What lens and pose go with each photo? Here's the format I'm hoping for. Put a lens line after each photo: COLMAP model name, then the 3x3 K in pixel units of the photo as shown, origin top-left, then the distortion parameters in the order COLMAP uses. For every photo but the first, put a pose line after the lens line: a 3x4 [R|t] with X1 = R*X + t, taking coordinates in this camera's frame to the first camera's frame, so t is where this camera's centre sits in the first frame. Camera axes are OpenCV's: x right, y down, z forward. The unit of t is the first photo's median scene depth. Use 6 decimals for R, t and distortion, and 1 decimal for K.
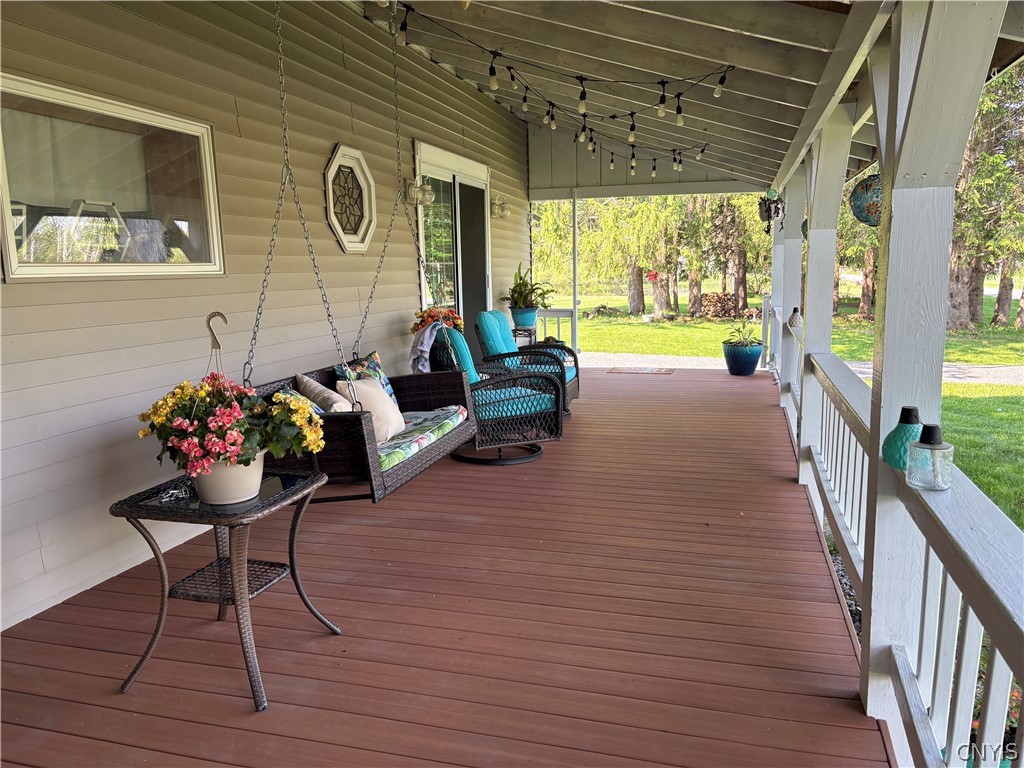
lens RADIAL K [[772.1, 0, 512.0], [0, 772.1, 384.0], [0, 0, 1]] dist [0.092535, 0.000219]
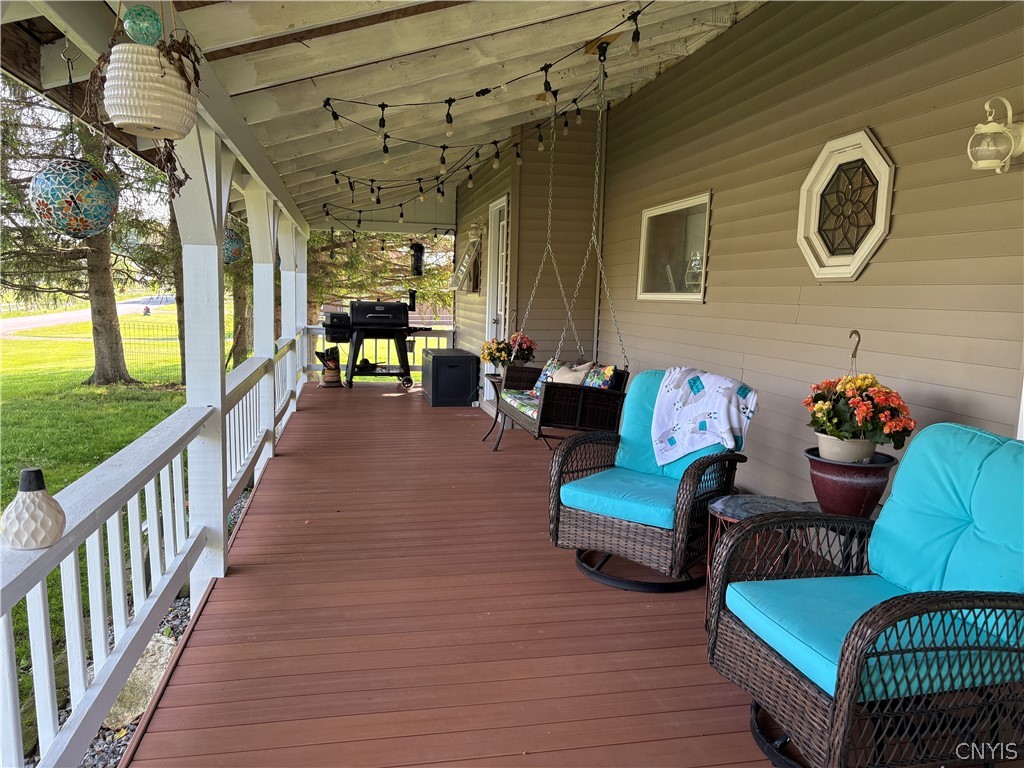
lens RADIAL K [[772.1, 0, 512.0], [0, 772.1, 384.0], [0, 0, 1]] dist [0.092535, 0.000219]
pose [[-0.883746, 0.052617, -0.465000, 0.551451], [-0.080886, 0.961528, 0.262529, -0.332723], [0.460924, 0.269621, -0.845490, 2.050582]]
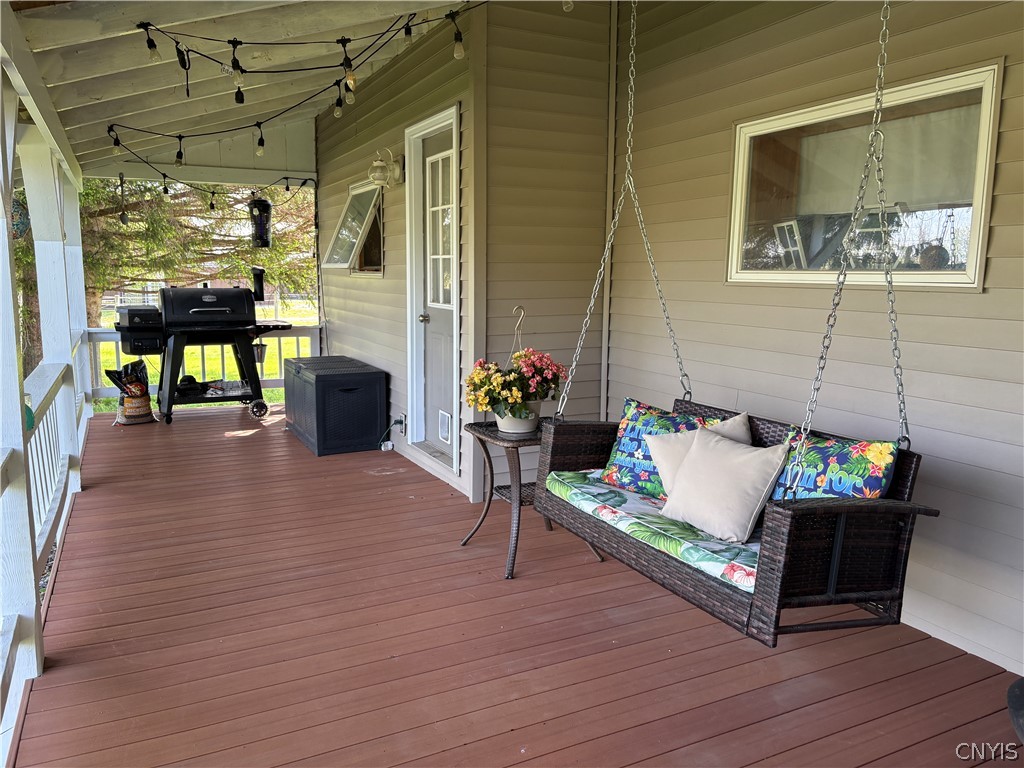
lens RADIAL K [[773.1, 0, 512.0], [0, 773.1, 384.0], [0, 0, 1]] dist [0.012159, 0.002281]
pose [[-0.739007, 0.113246, -0.664112, 0.379072], [-0.099040, 0.956798, 0.273364, -0.209081], [0.666379, 0.267791, -0.695864, 1.256528]]
